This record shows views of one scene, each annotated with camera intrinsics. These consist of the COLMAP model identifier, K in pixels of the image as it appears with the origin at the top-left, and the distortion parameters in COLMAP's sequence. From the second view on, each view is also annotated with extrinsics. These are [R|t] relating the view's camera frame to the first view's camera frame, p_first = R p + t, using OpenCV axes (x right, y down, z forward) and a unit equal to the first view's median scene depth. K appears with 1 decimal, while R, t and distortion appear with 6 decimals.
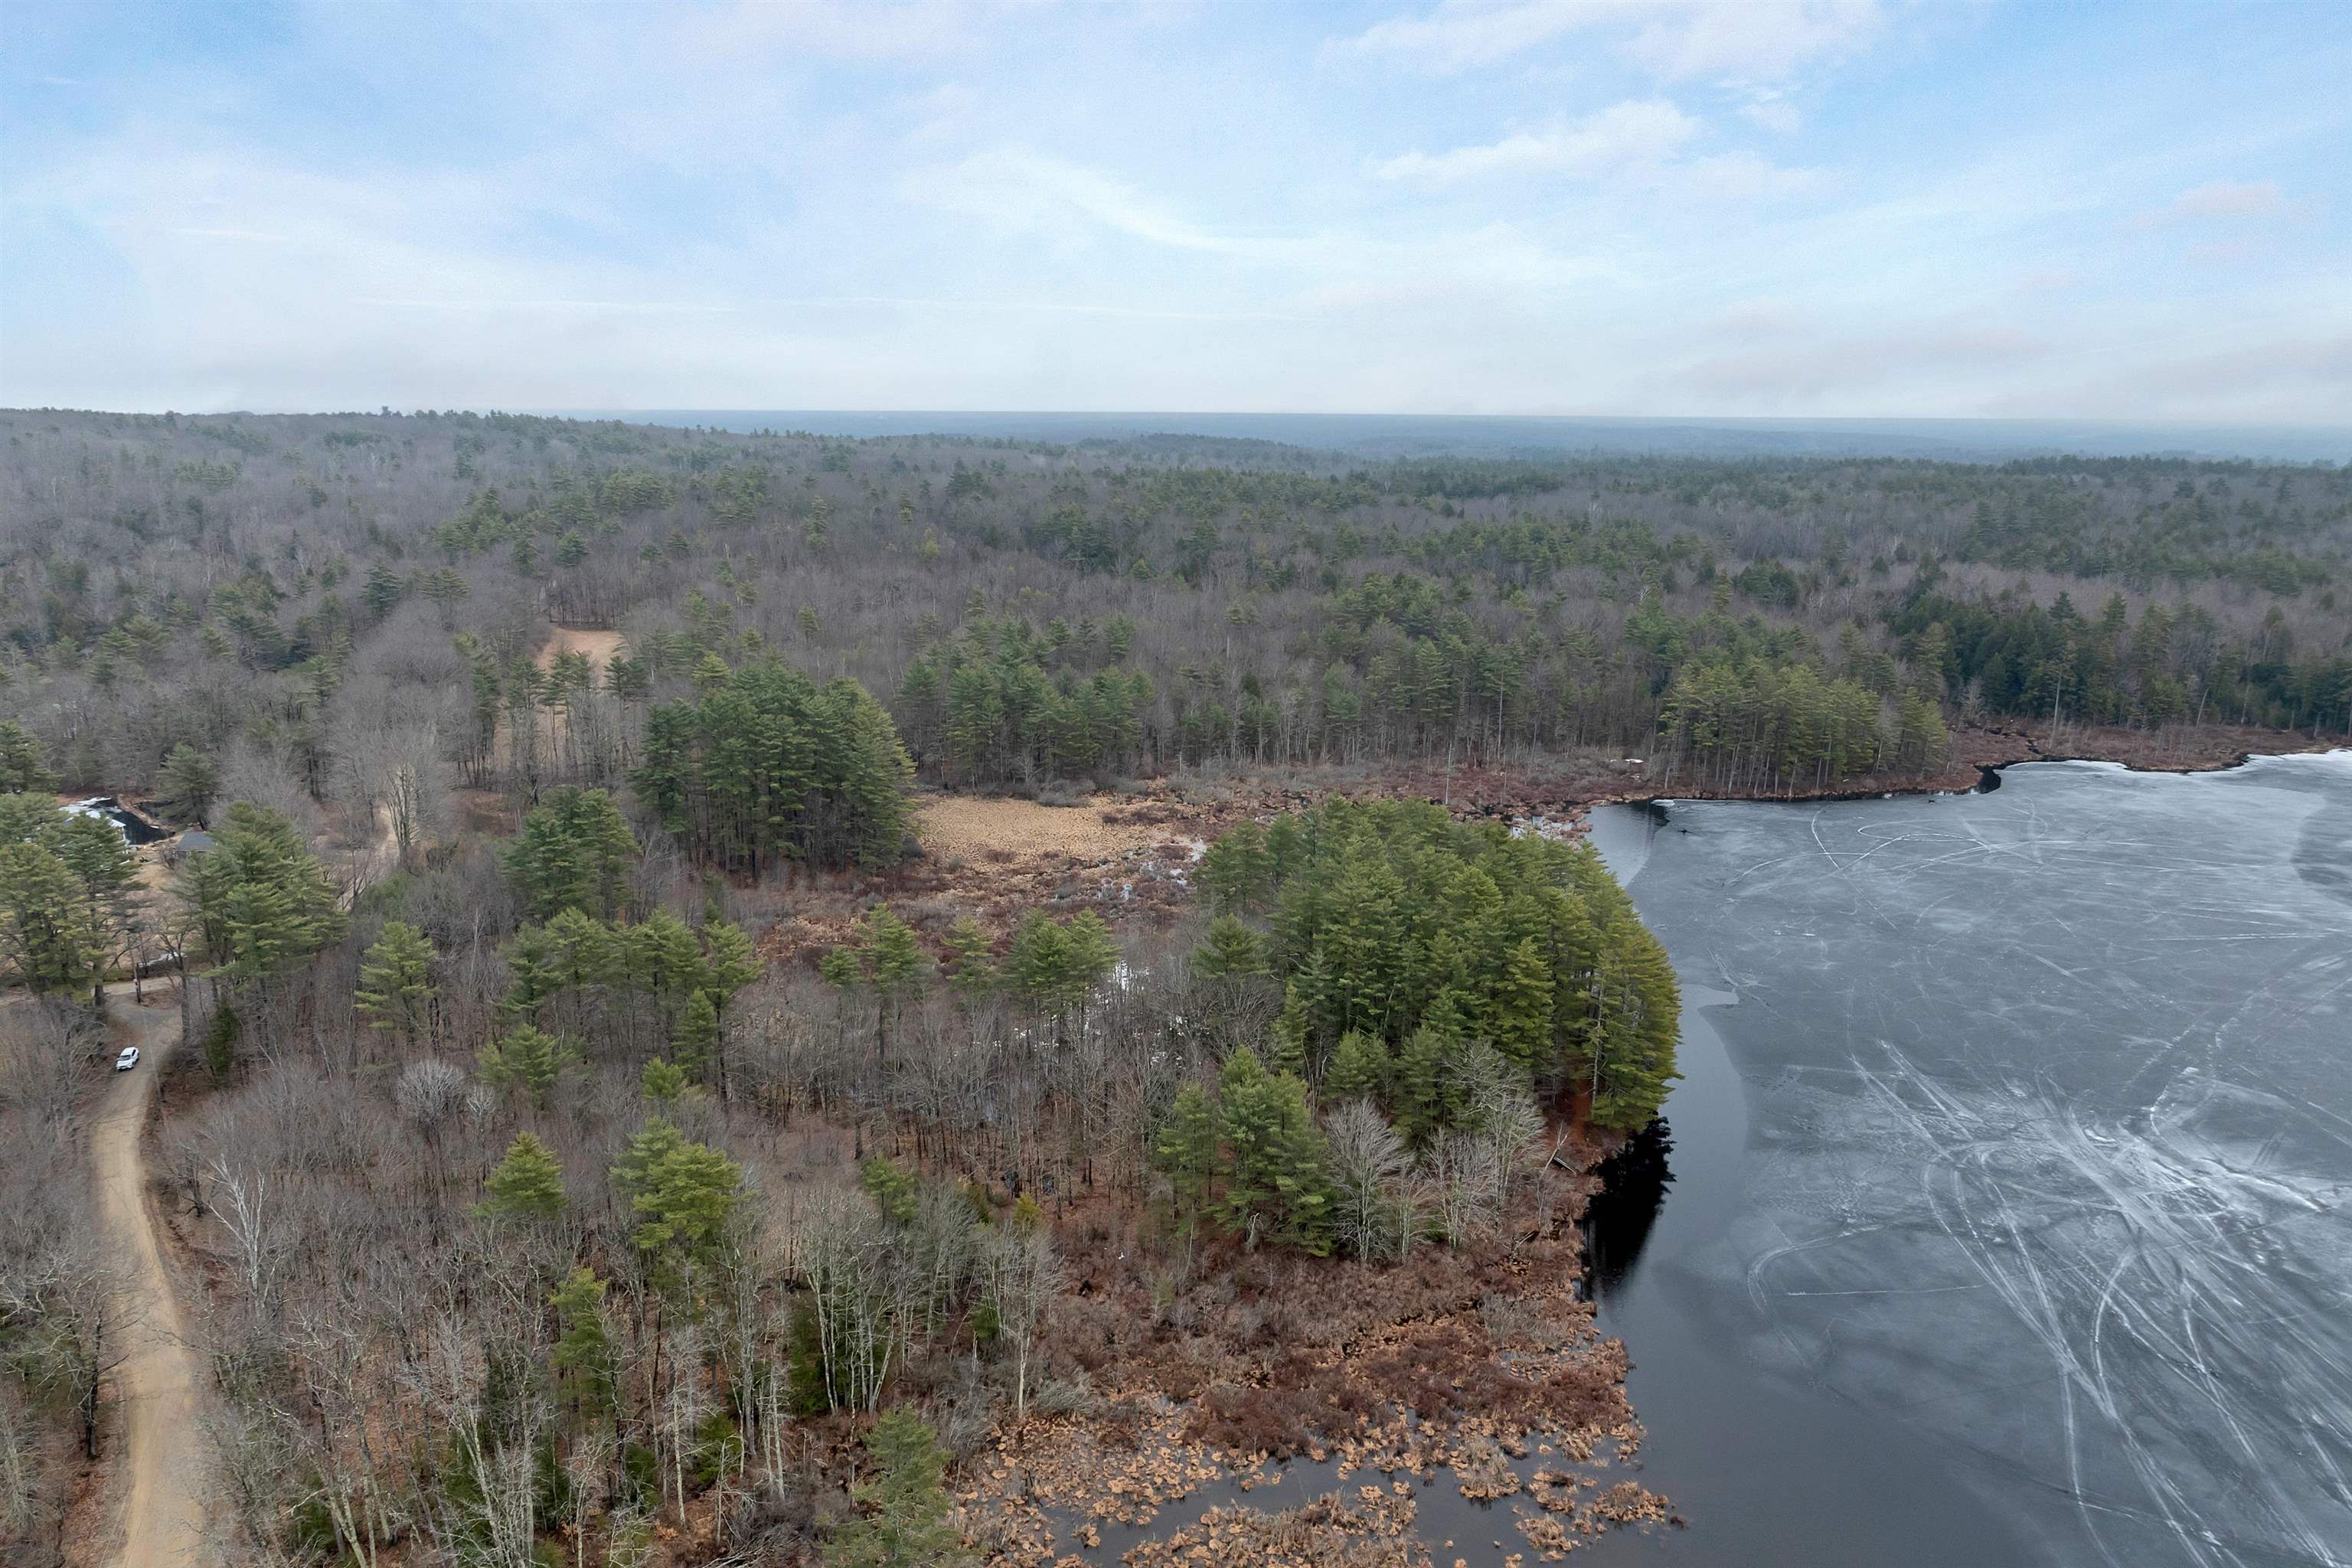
lens RADIAL K [[1718.5, 0, 1173.8], [0, 1718.5, 799.4], [0, 0, 1]] dist [-0.027802, -0.006182]
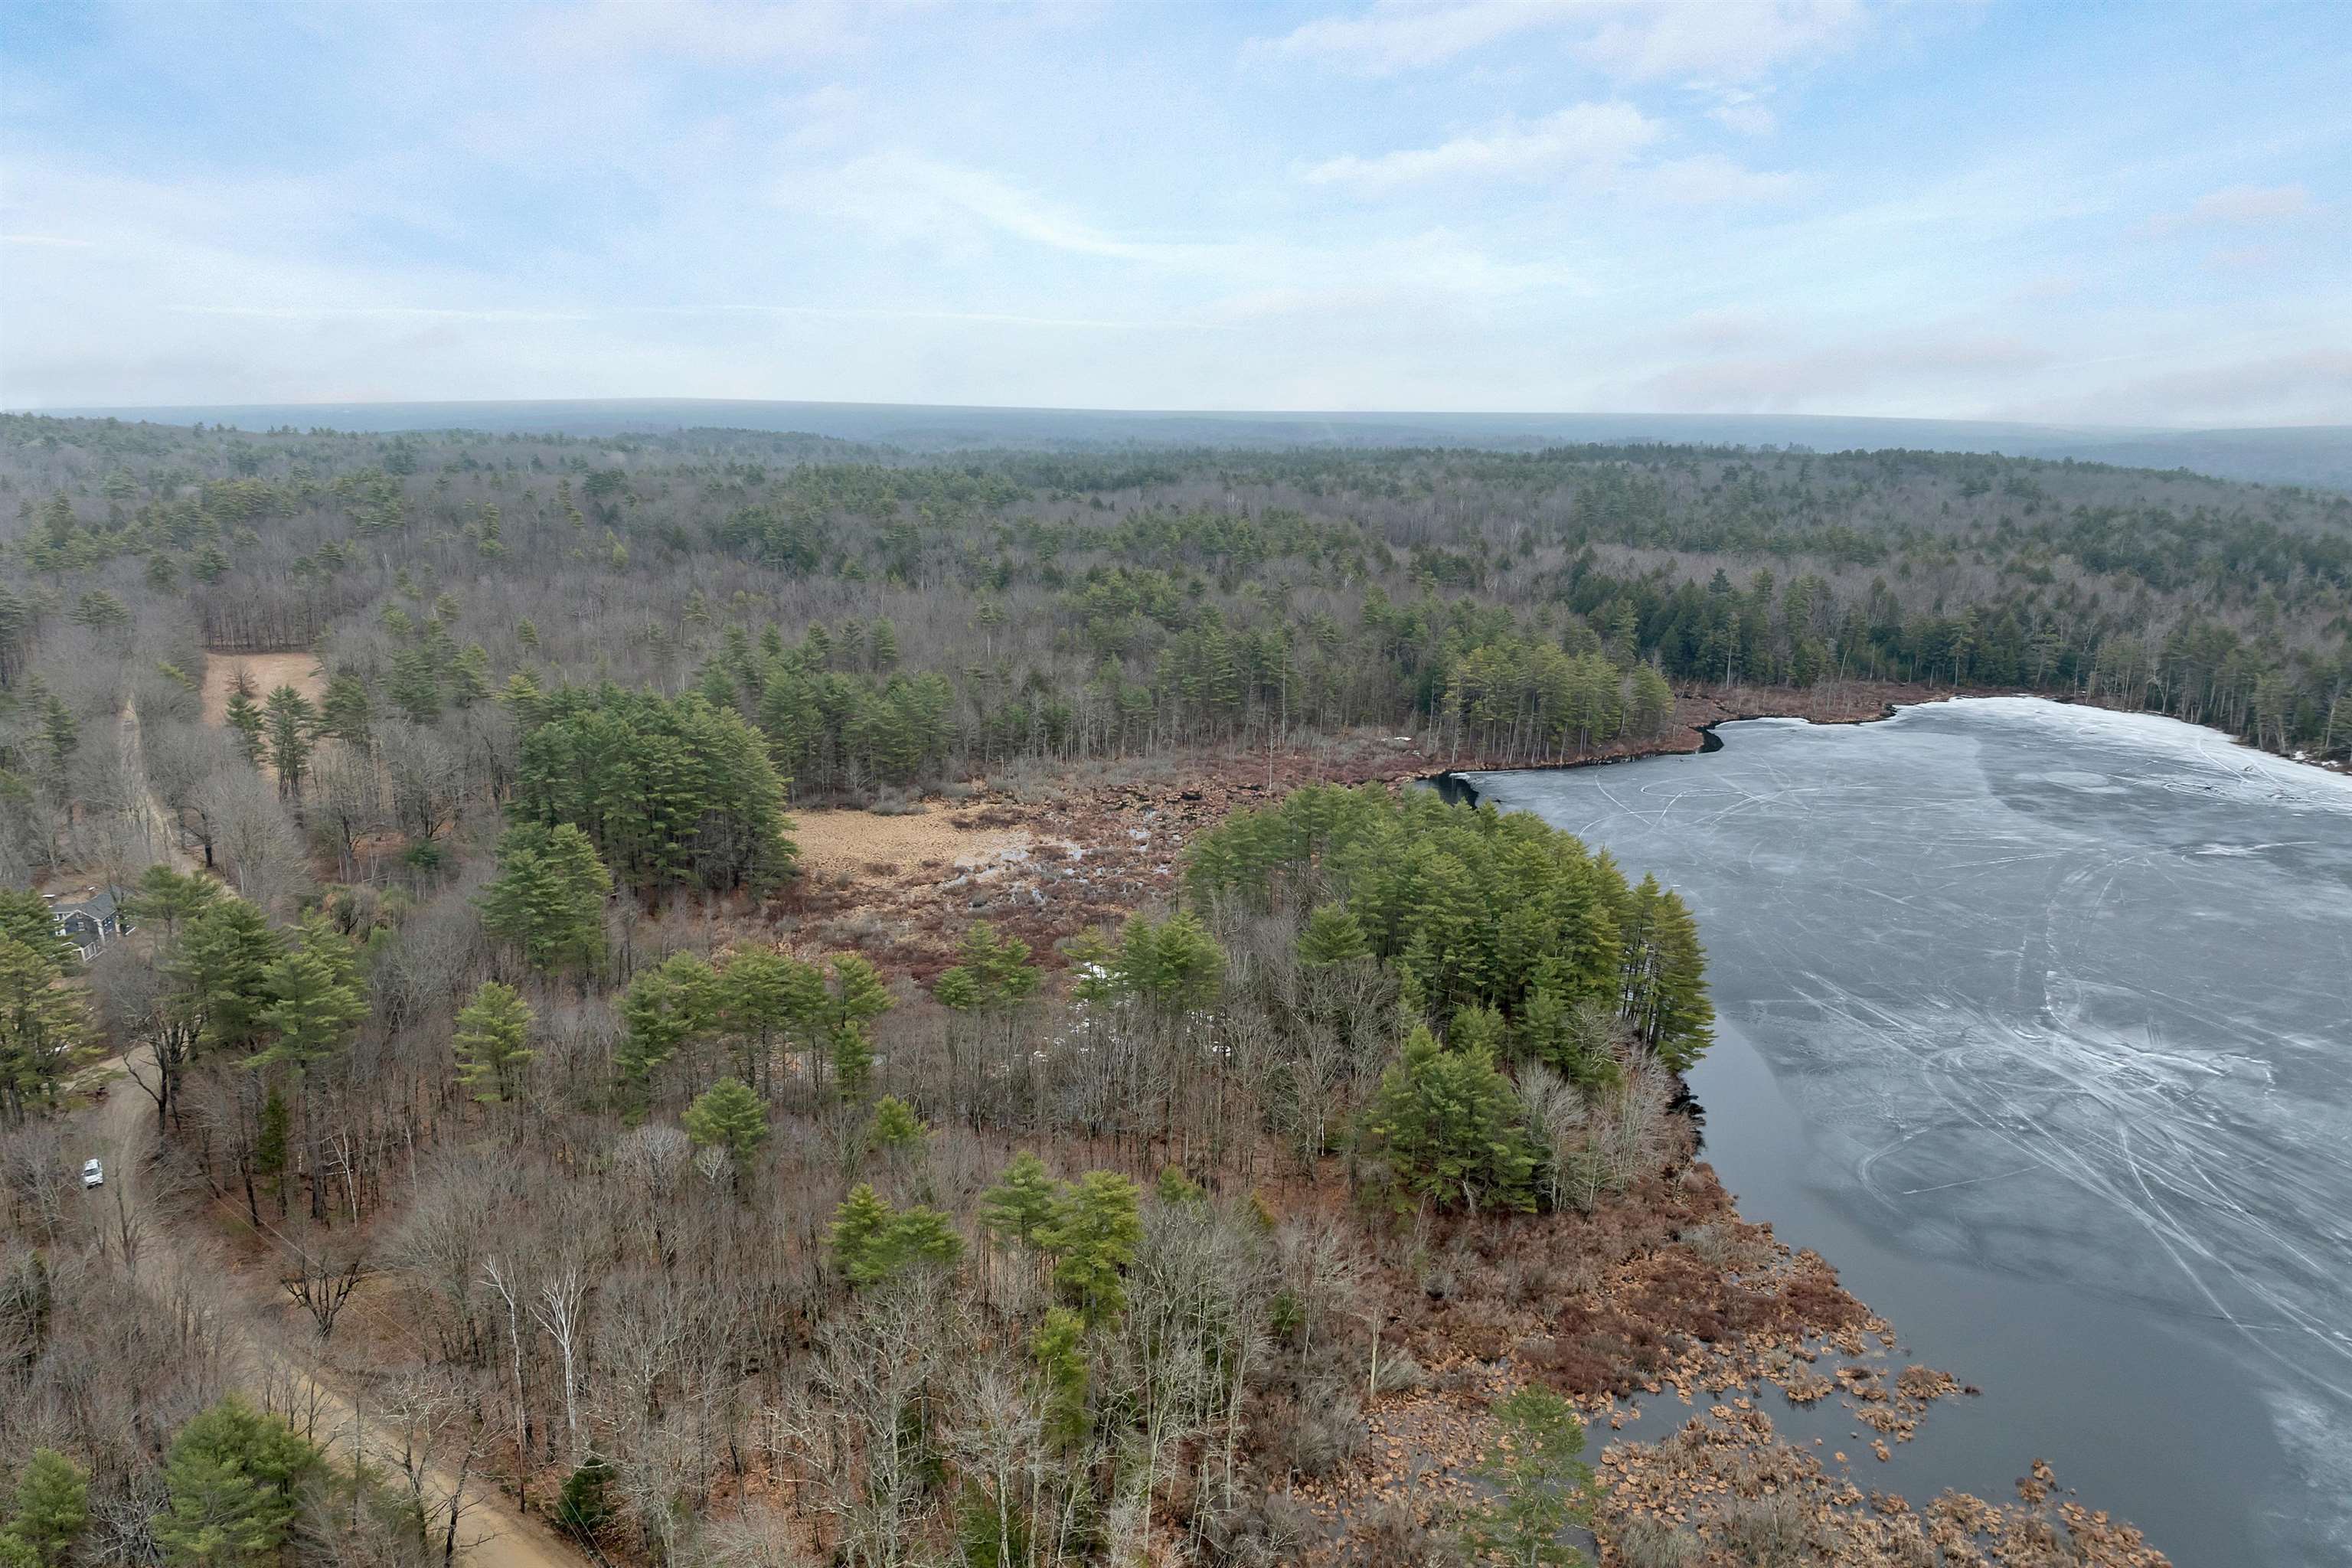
lens RADIAL K [[1701.5, 0, 1176.6], [0, 1701.5, 879.8], [0, 0, 1]] dist [-0.029800, -0.007012]
pose [[0.959542, -0.074046, 0.271655, -0.174231], [0.060054, 0.996422, 0.059475, -0.006914], [-0.275087, -0.040754, 0.960555, 0.024660]]
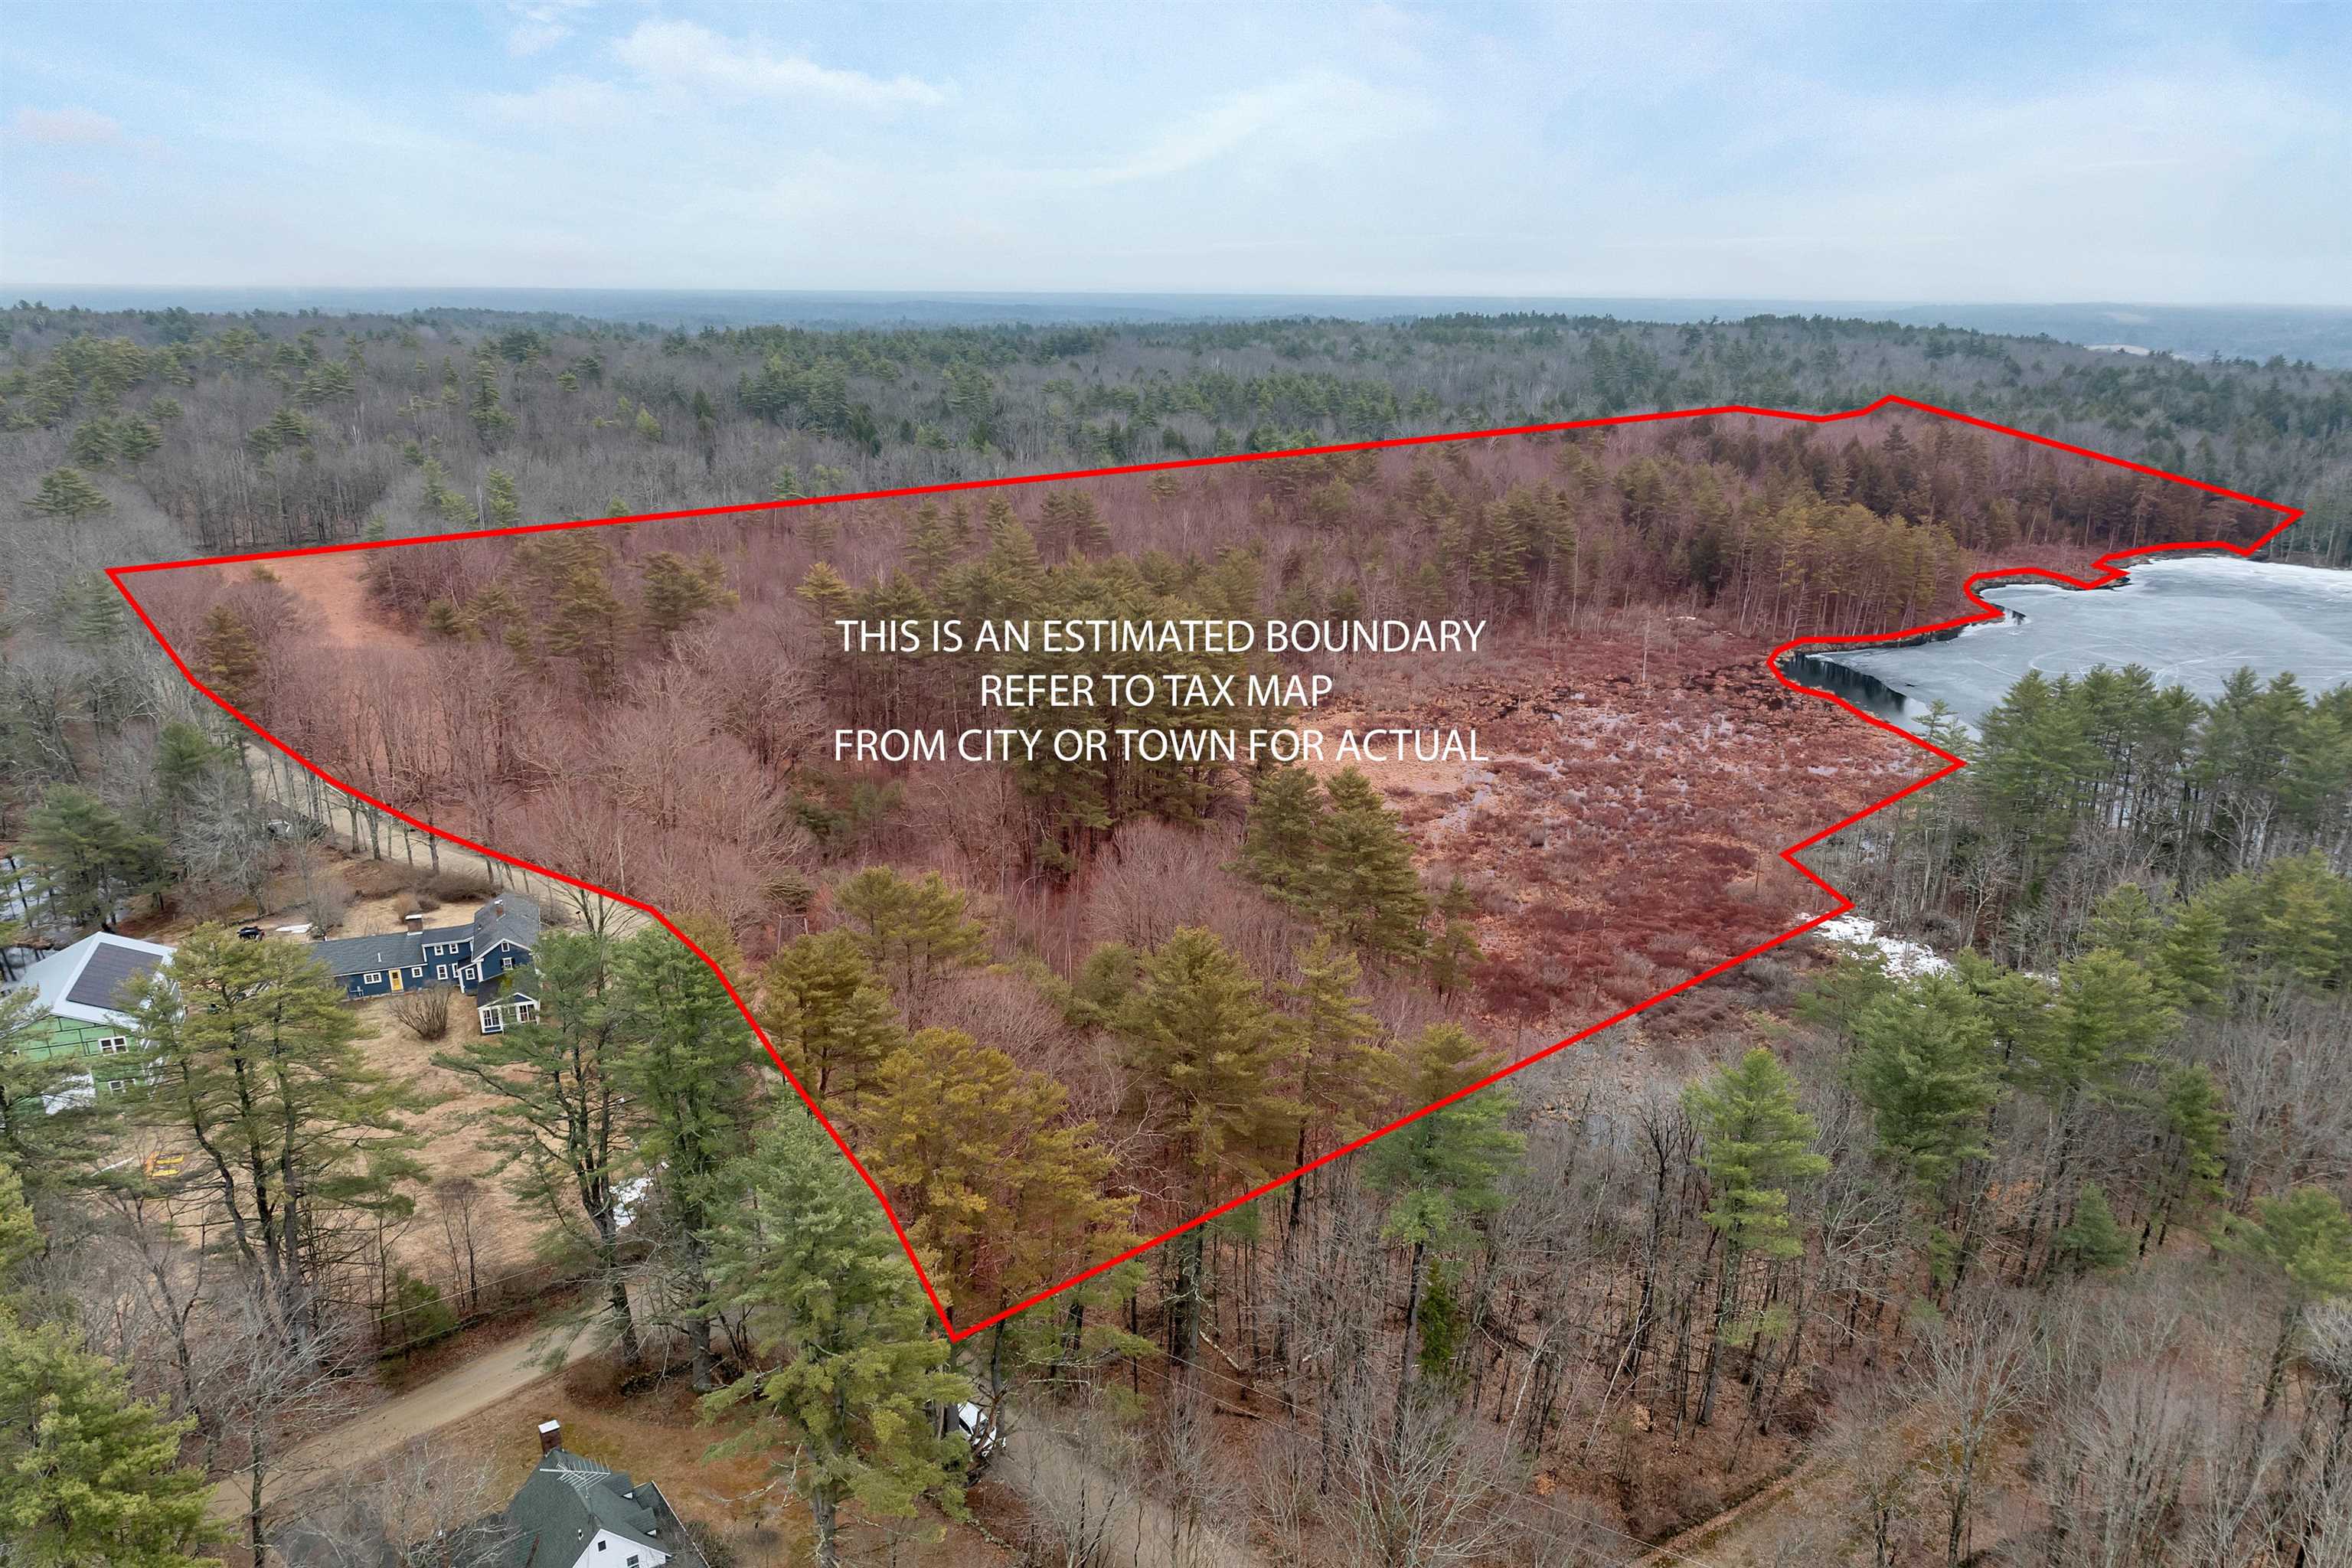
lens RADIAL K [[1718.5, 0, 1173.8], [0, 1718.5, 799.4], [0, 0, 1]] dist [-0.027802, -0.006182]
pose [[0.899942, -0.122021, 0.418586, -0.417474], [0.093932, 0.991757, 0.087154, -0.035007], [-0.425770, -0.039115, 0.903985, 0.303375]]
